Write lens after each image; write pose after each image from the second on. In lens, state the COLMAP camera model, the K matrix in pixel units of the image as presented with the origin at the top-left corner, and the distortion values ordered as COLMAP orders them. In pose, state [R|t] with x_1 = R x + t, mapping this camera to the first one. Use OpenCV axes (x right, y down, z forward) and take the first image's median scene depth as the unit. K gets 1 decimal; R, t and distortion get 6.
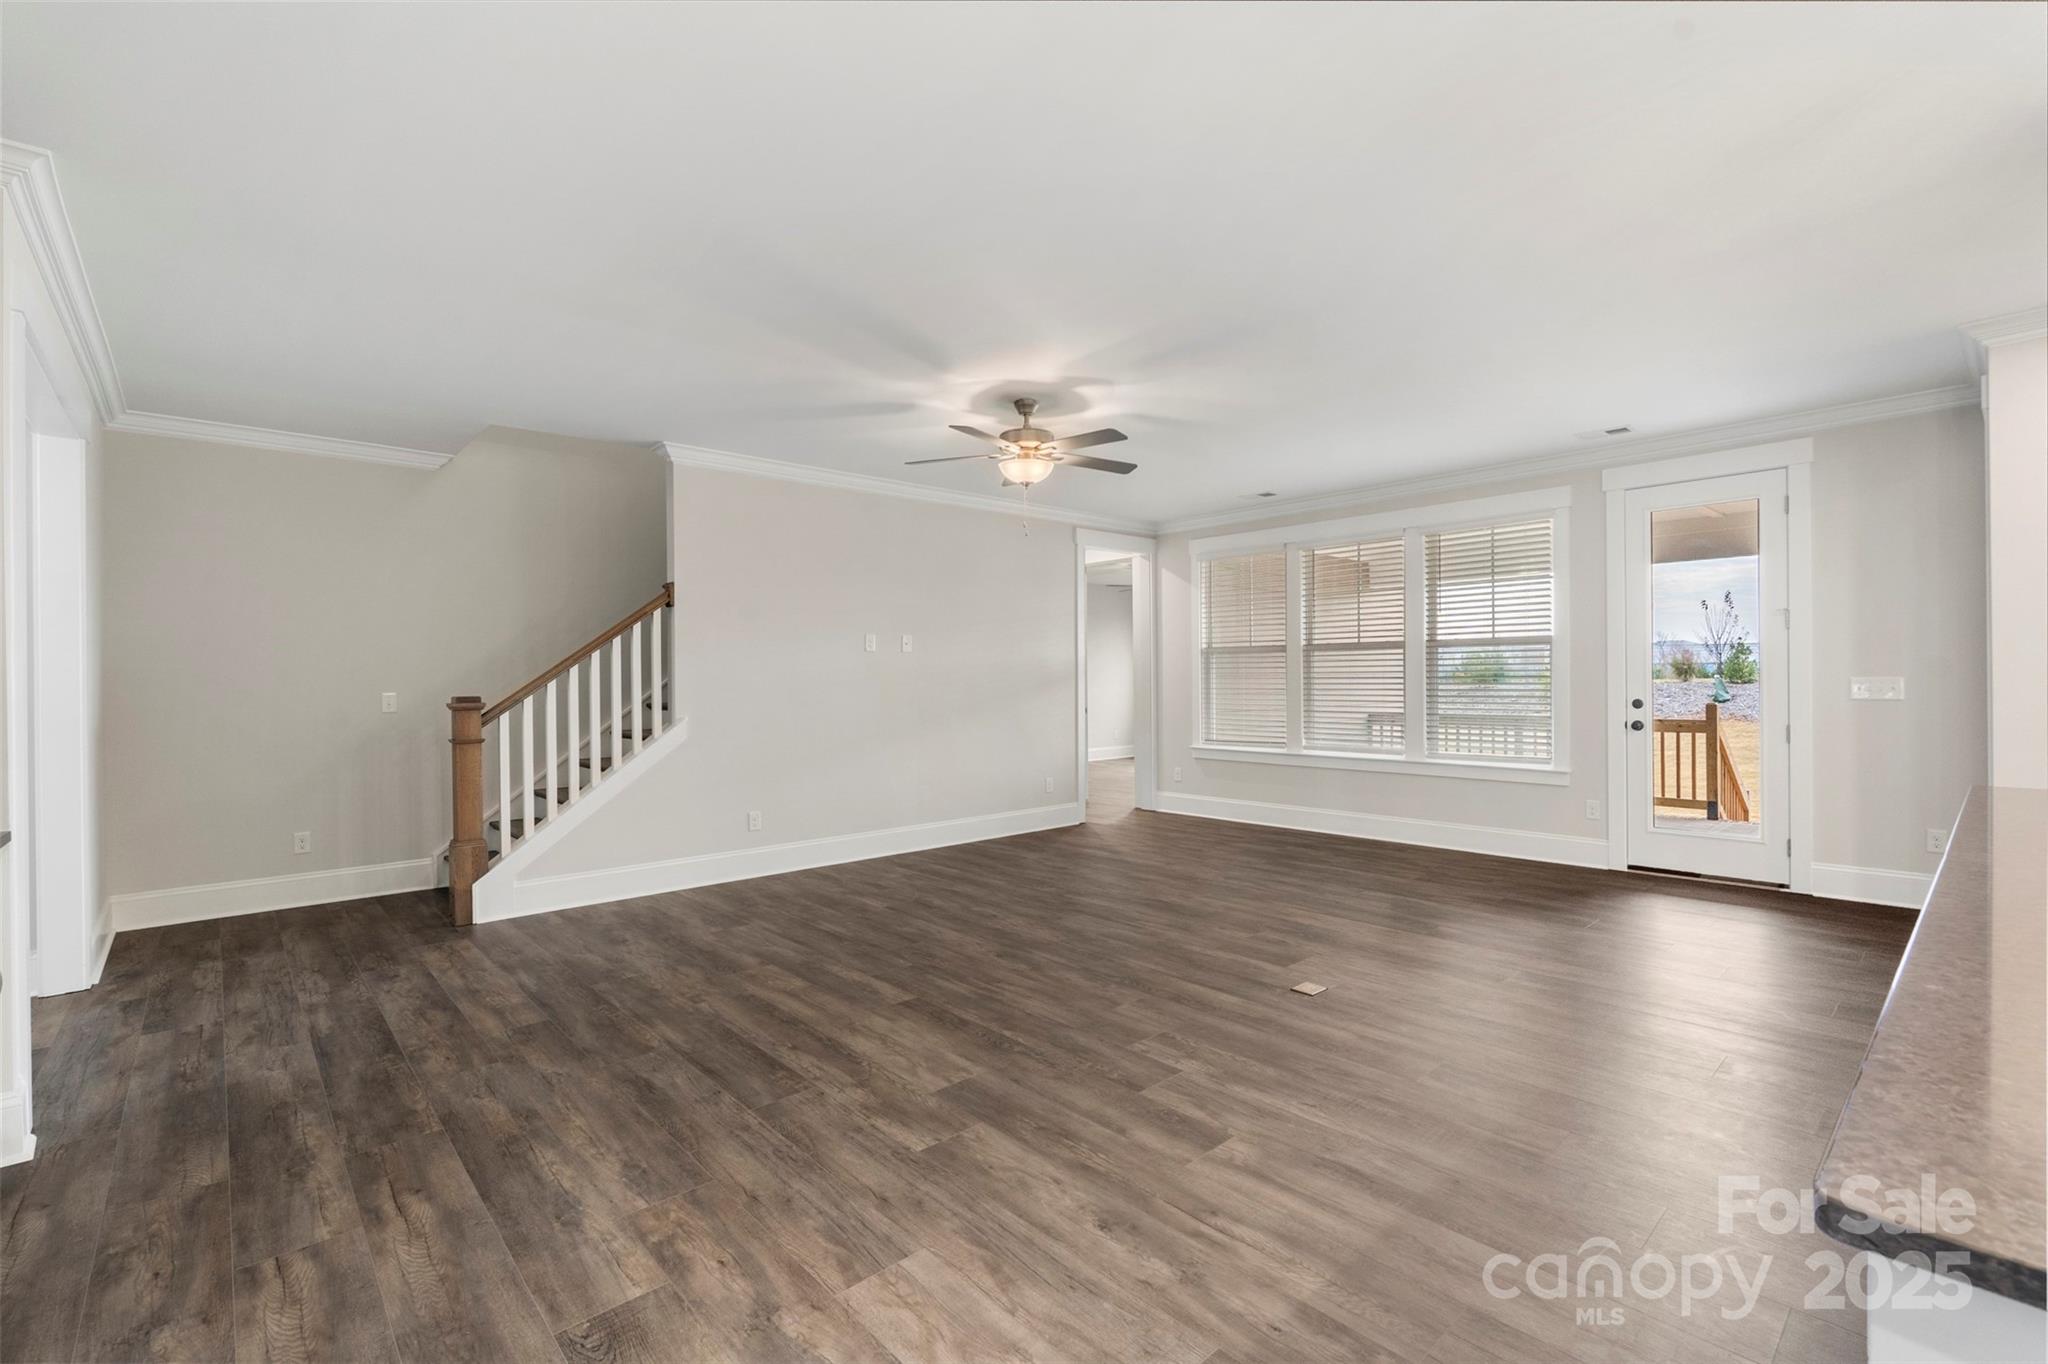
lens RADIAL K [[903.3, 0, 1024.0], [0, 903.3, 682.0], [0, 0, 1]] dist [-0.000995, -0.000037]
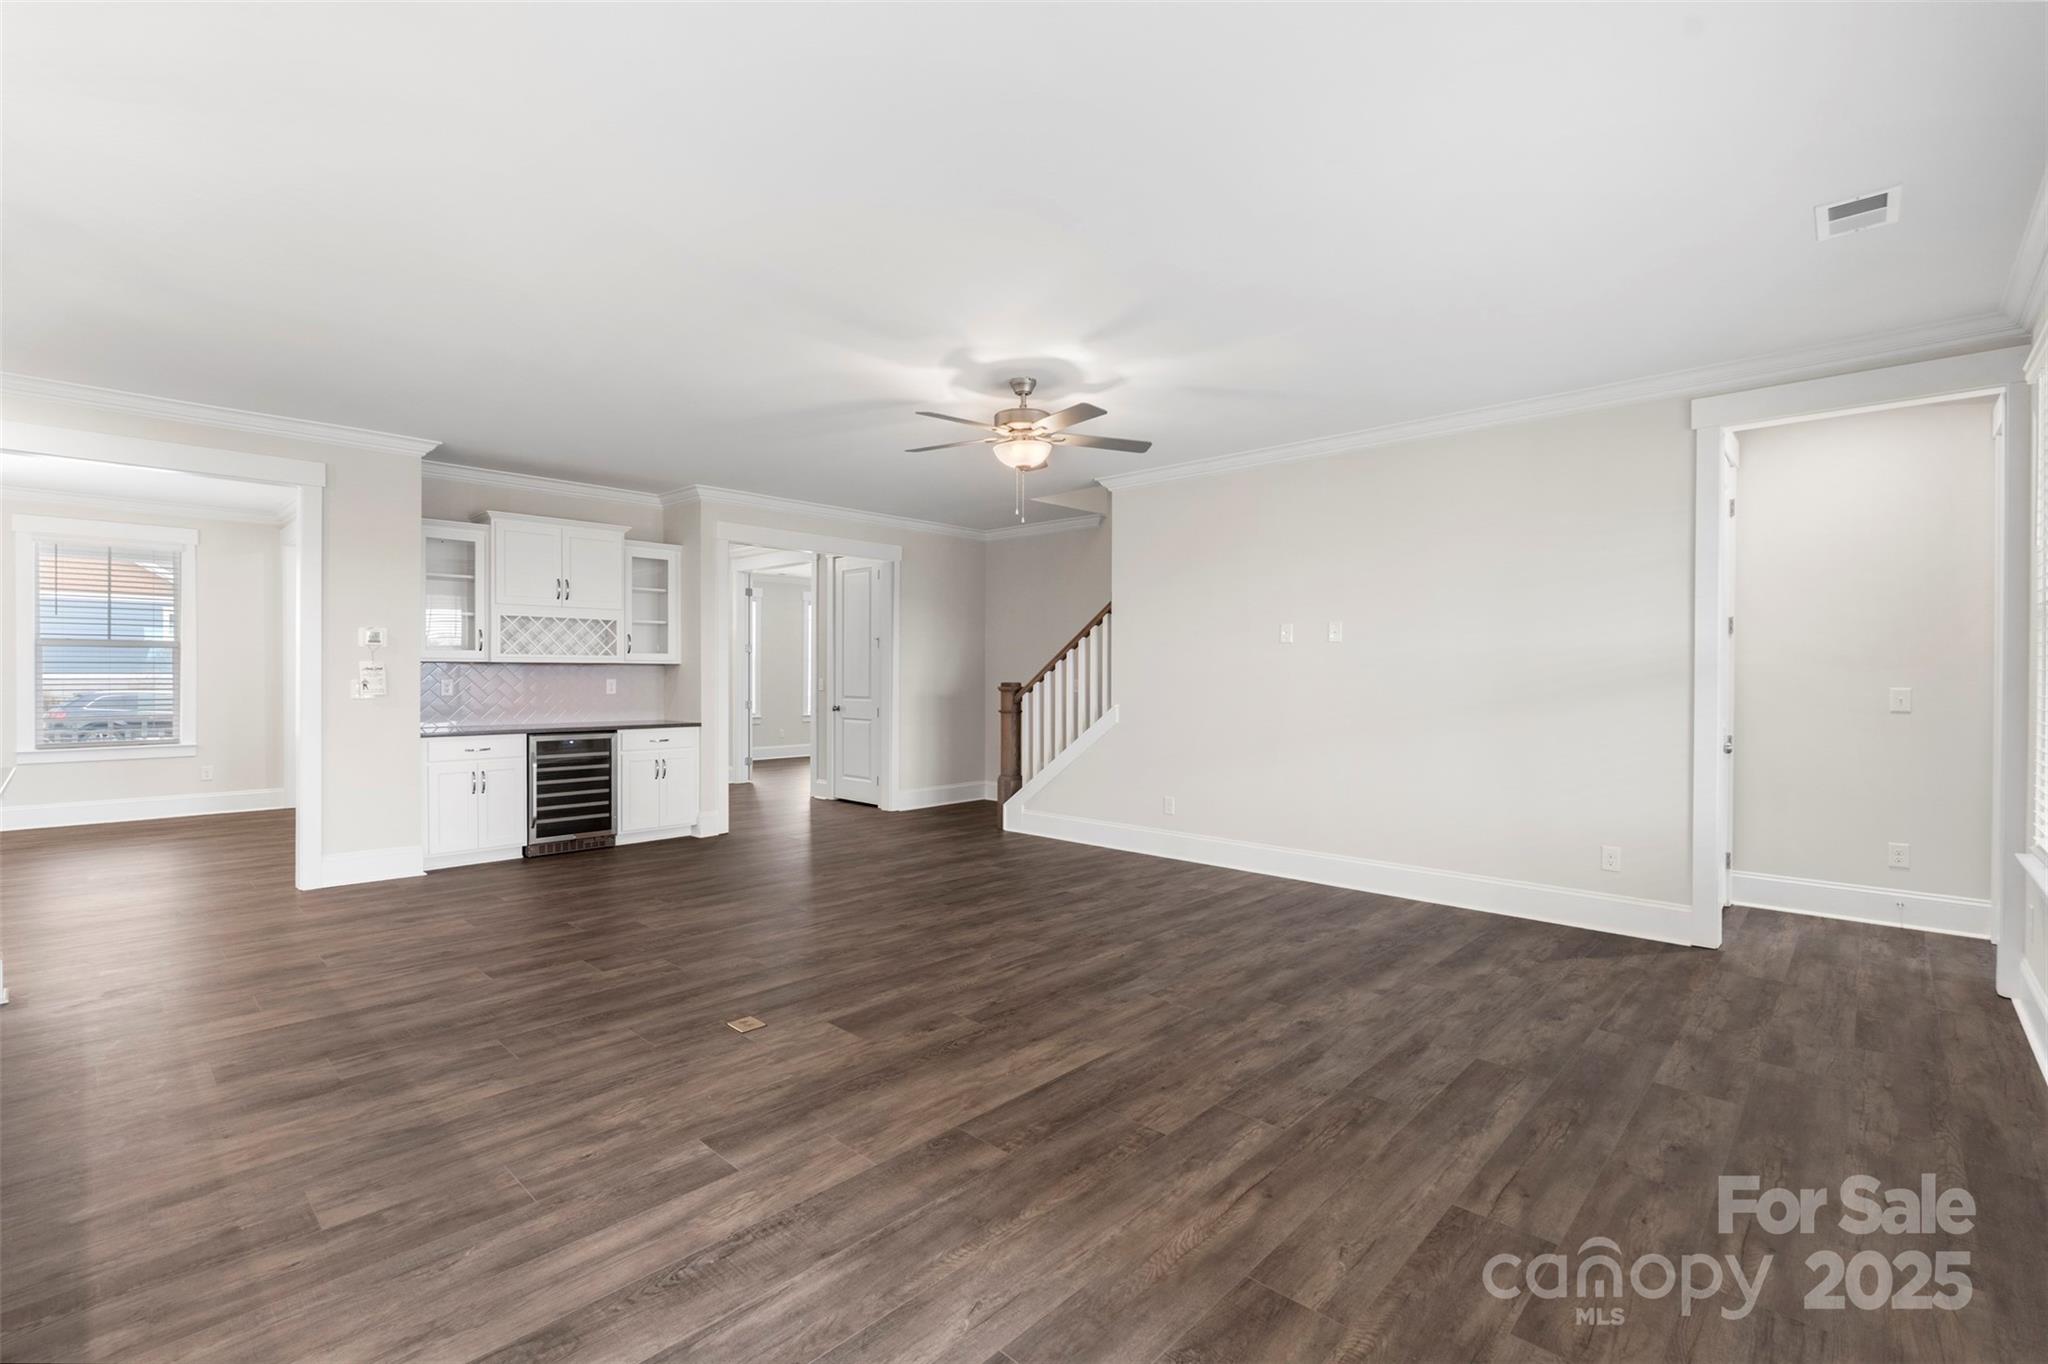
lens RADIAL K [[903.5, 0, 1022.7], [0, 903.5, 674.9], [0, 0, 1]] dist [-0.001536, -0.000264]
pose [[0.076732, 0.009210, -0.997009, 0.949899], [-0.011031, 0.999904, 0.008388, -0.010302], [0.996991, 0.010354, 0.076827, 0.937128]]
